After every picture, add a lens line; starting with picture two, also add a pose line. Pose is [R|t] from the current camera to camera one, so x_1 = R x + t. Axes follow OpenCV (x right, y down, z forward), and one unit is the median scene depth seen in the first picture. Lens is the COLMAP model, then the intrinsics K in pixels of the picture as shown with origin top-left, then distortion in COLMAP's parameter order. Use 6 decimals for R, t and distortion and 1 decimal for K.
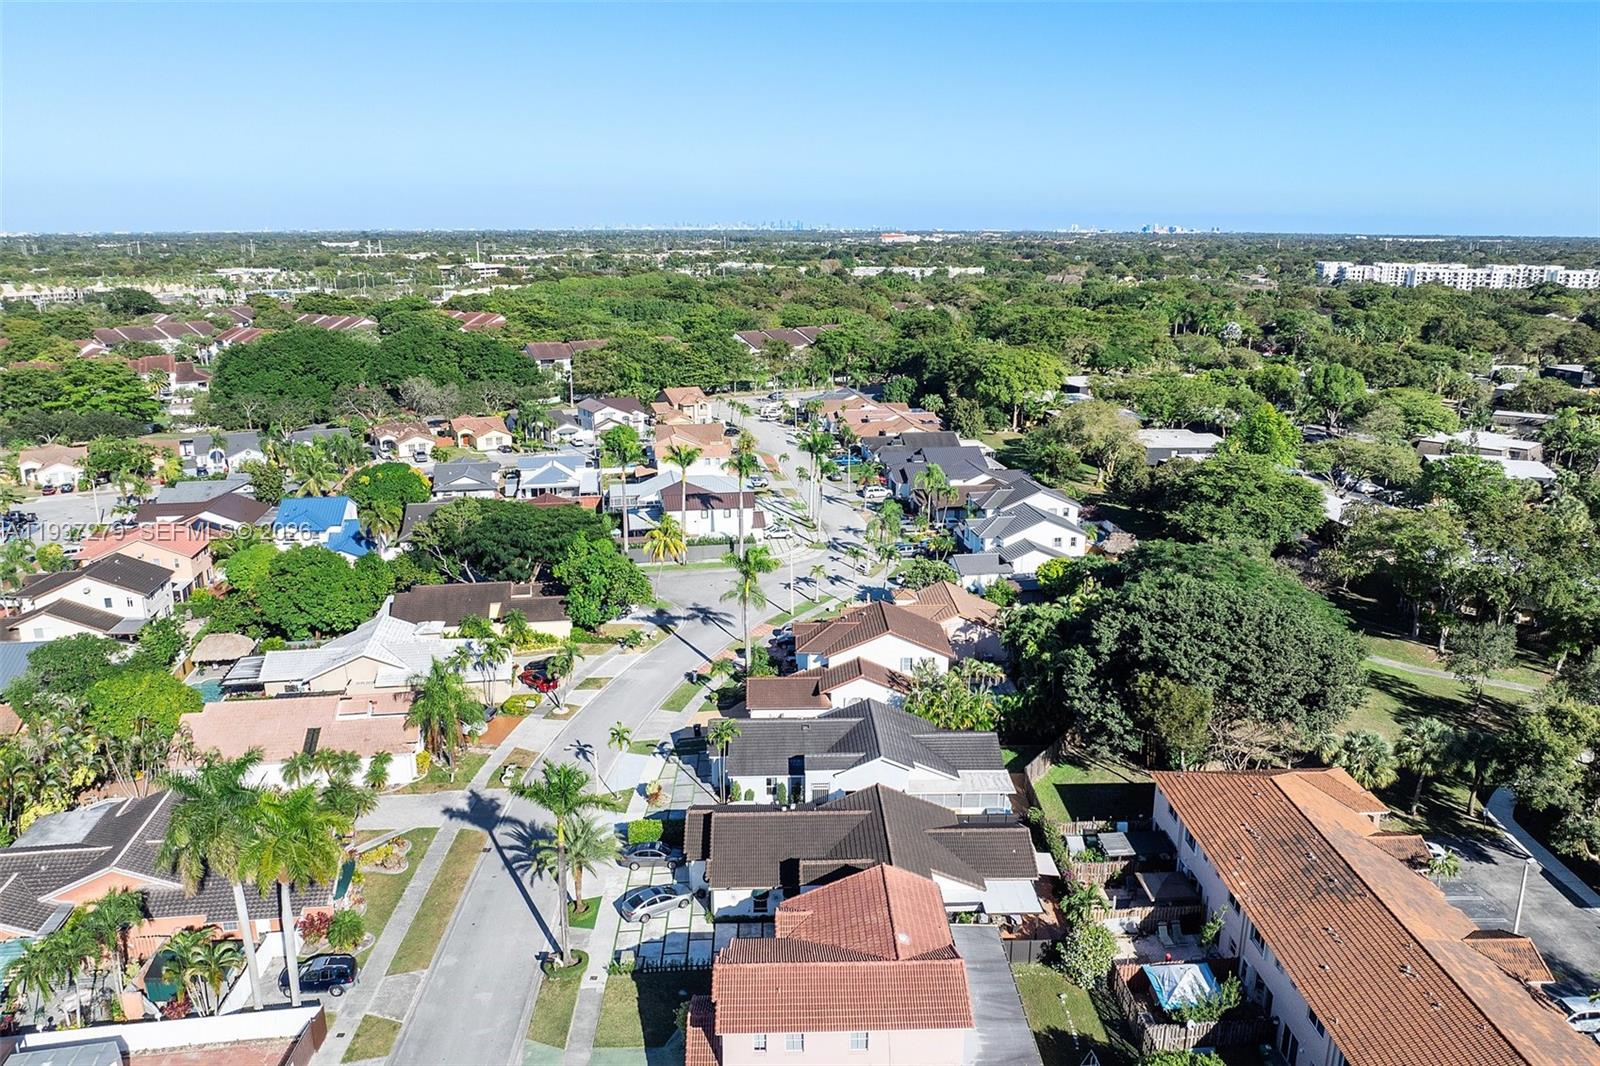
lens RADIAL K [[1132.6, 0, 809.2], [0, 1132.6, 534.0], [0, 0, 1]] dist [-0.031925, -0.012360]
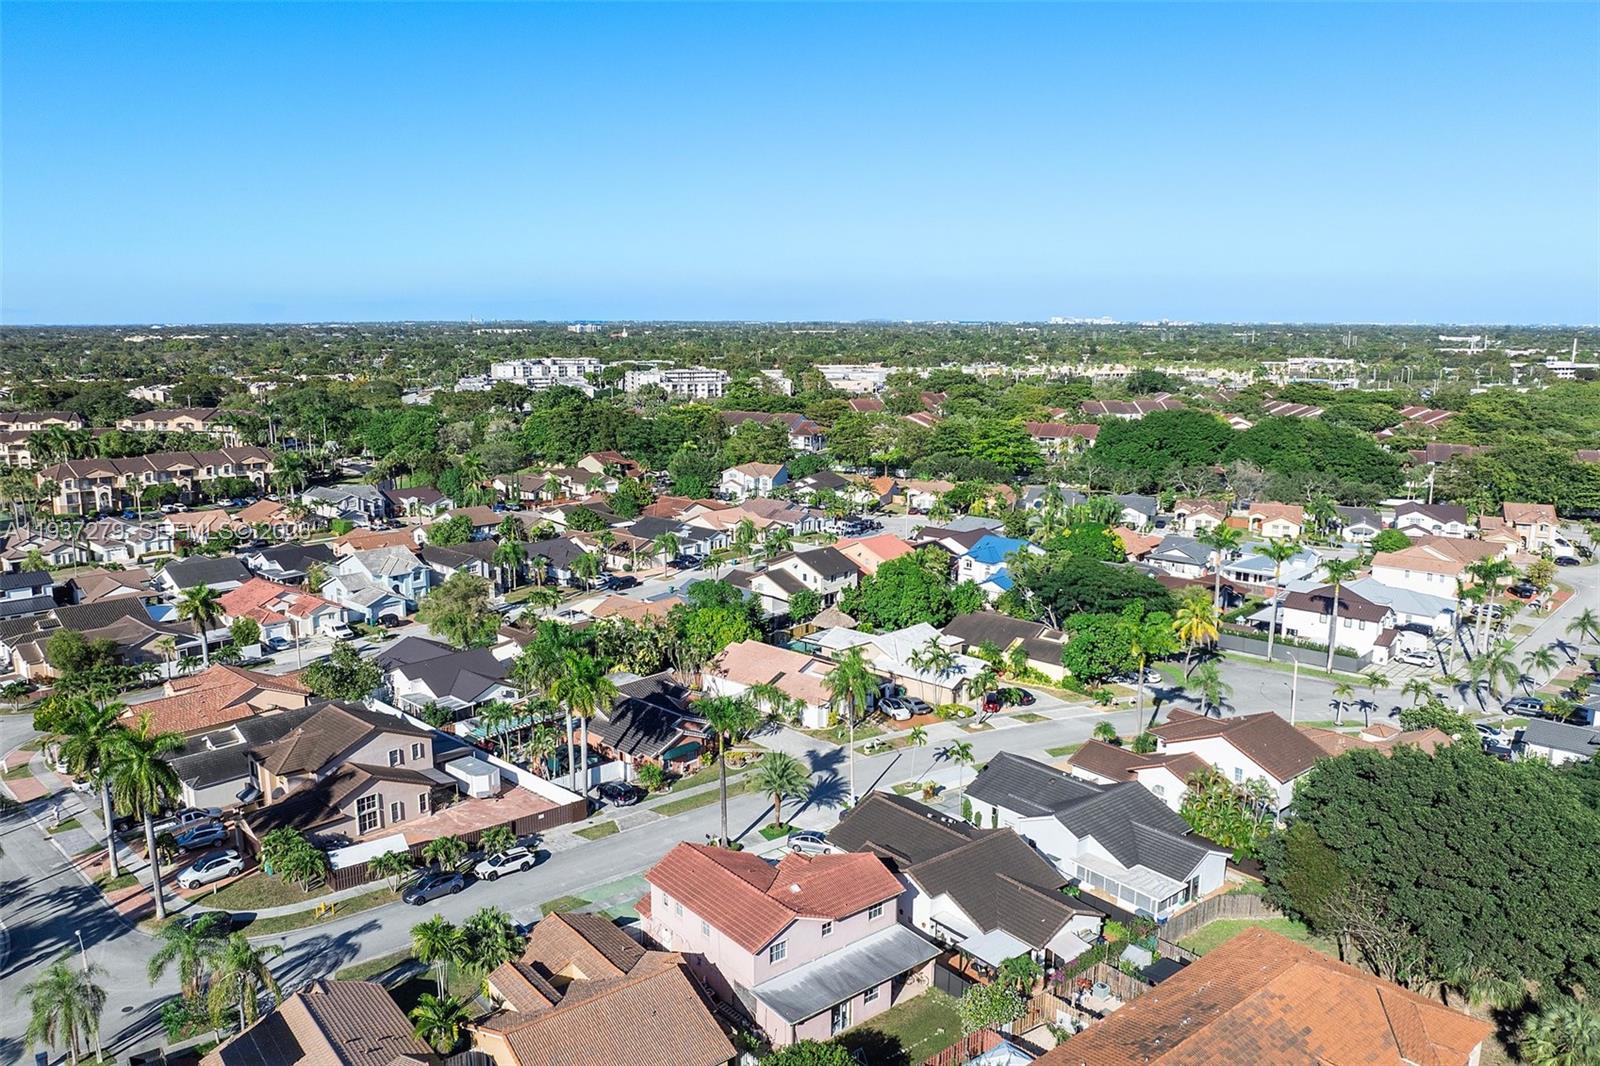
lens RADIAL K [[1132.6, 0, 807.5], [0, 1132.6, 536.3], [0, 0, 1]] dist [-0.031925, -0.012360]
pose [[0.603227, 0.146322, -0.784032, 0.453823], [-0.205829, 0.978288, 0.024213, -0.022770], [0.770553, 0.146771, 0.620247, 0.088364]]
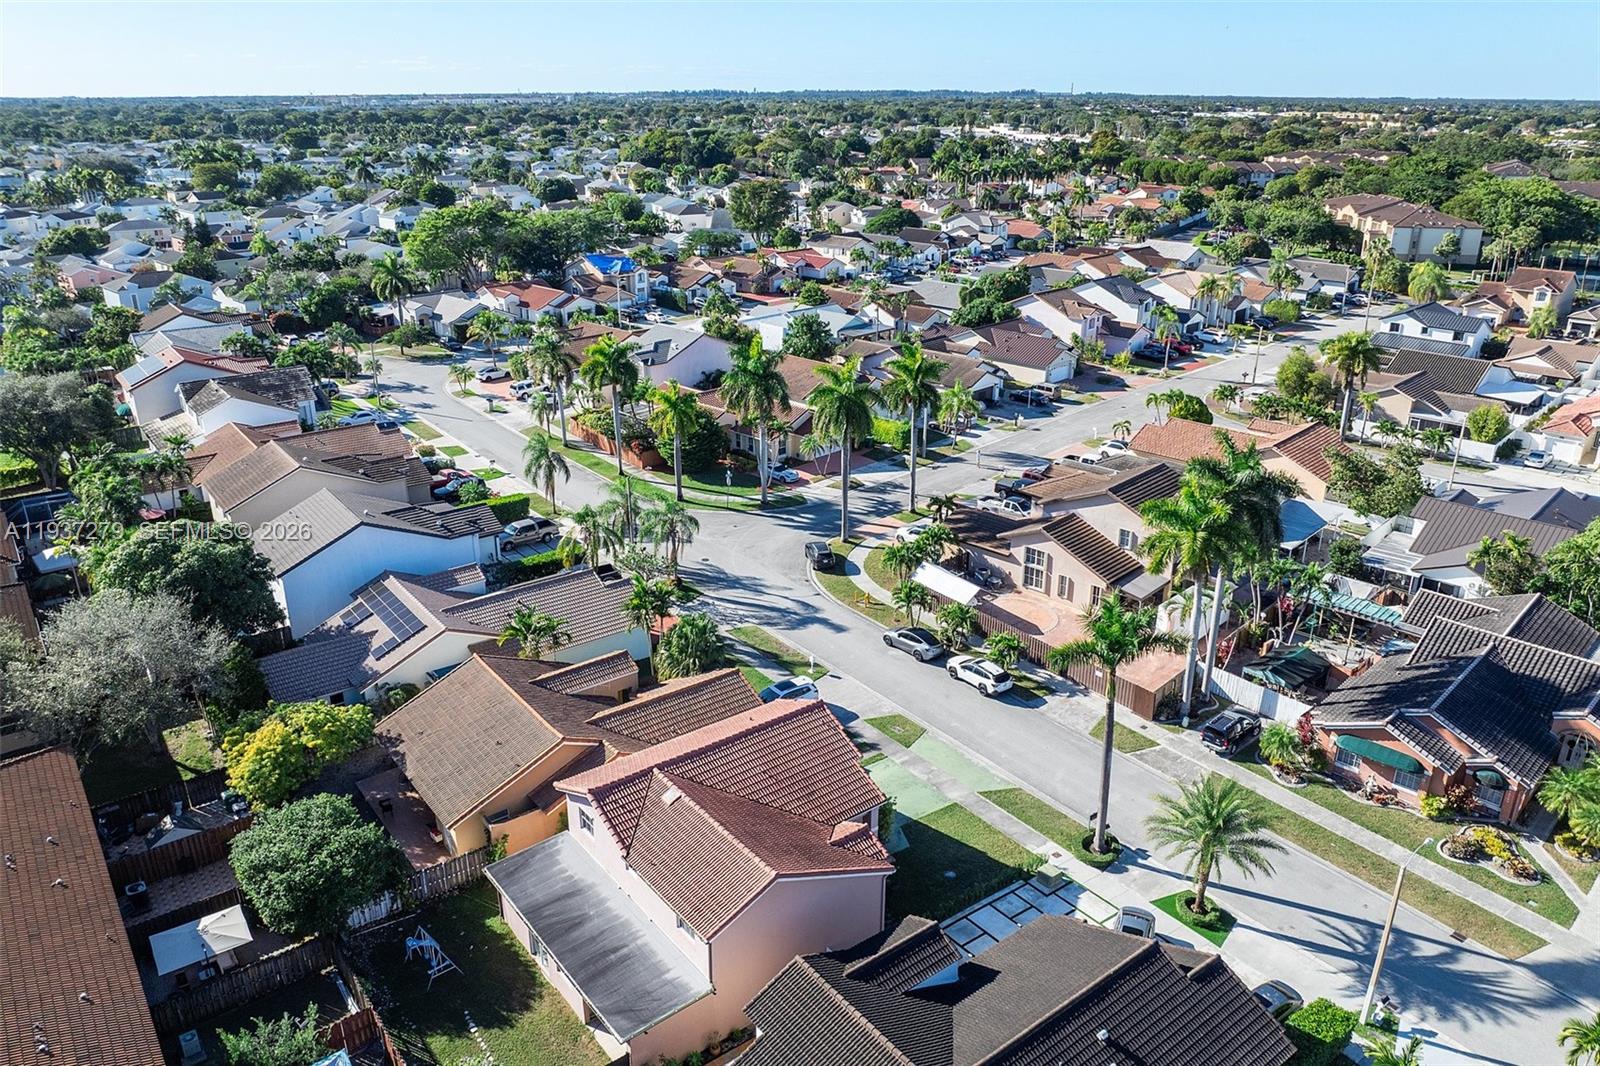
lens RADIAL K [[1132.6, 0, 796.9], [0, 1132.6, 534.5], [0, 0, 1]] dist [-0.031925, -0.012360]
pose [[-0.813992, 0.209192, -0.541900, 0.184137], [-0.152996, 0.822750, 0.547426, -0.113232], [0.560365, 0.528508, -0.637707, 0.668067]]
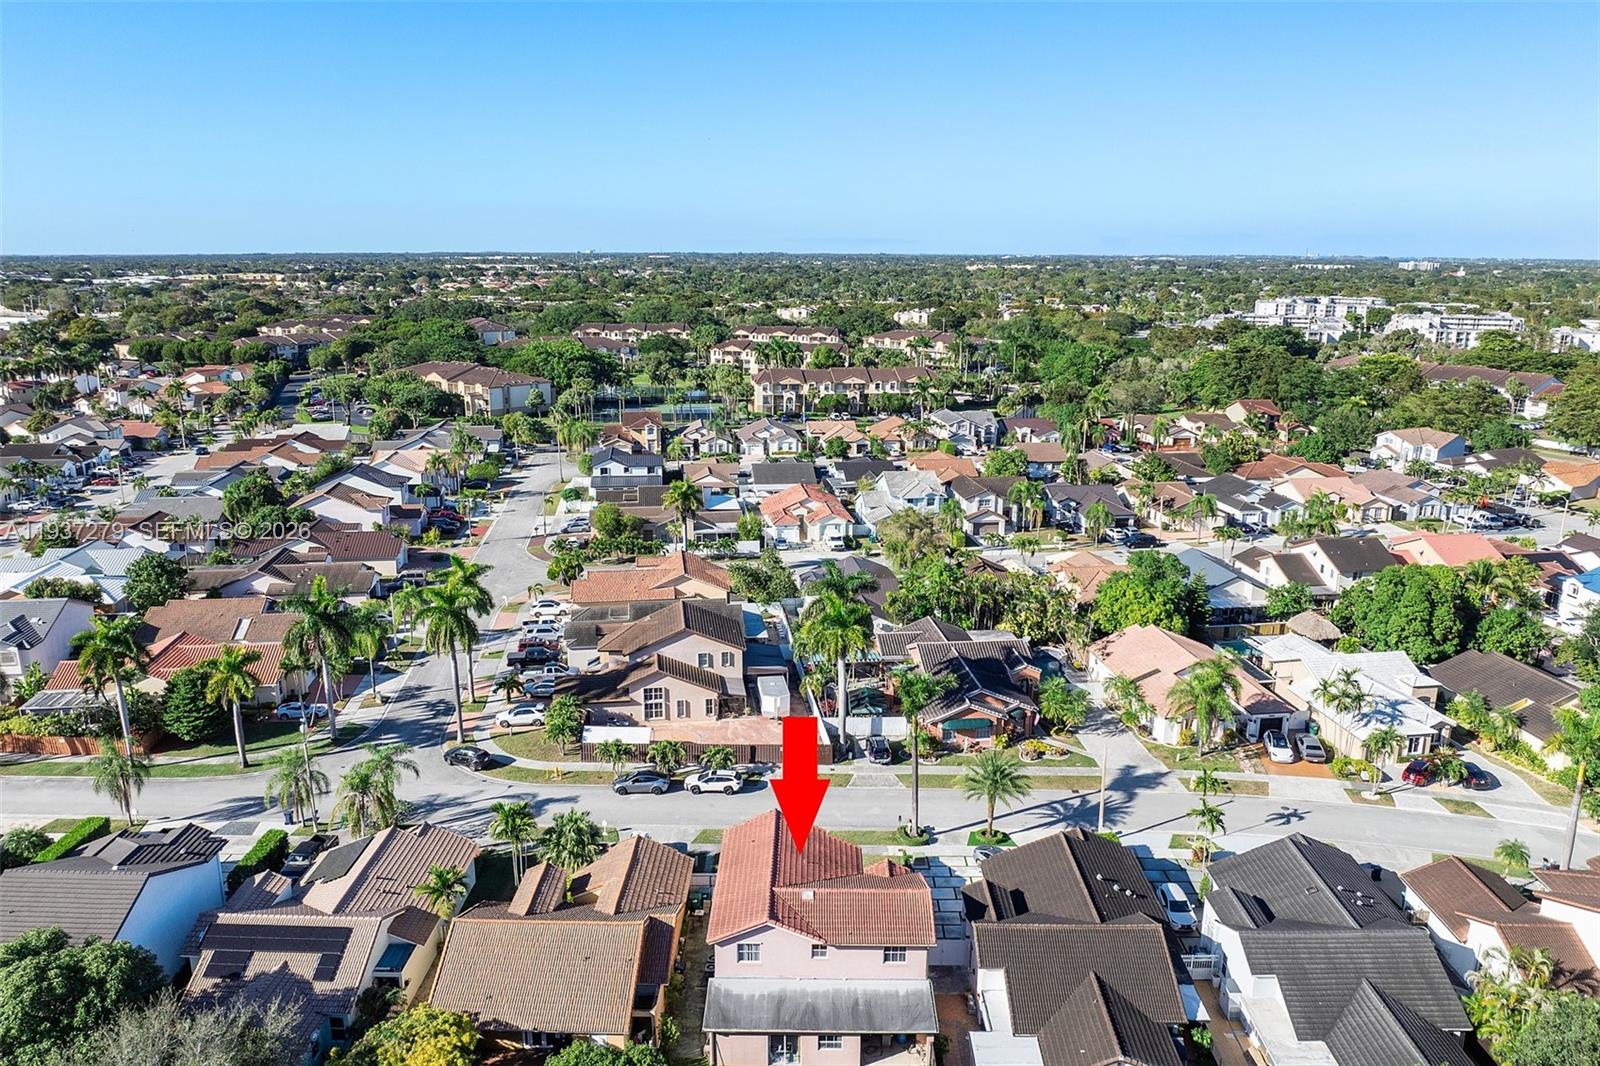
lens RADIAL K [[1132.6, 0, 808.3], [0, 1132.6, 523.3], [0, 0, 1]] dist [-0.031925, -0.012360]
pose [[-0.043180, 0.228896, -0.972493, 0.480846], [-0.261816, 0.936789, 0.232117, -0.104268], [0.964151, 0.264637, 0.019478, 0.403899]]
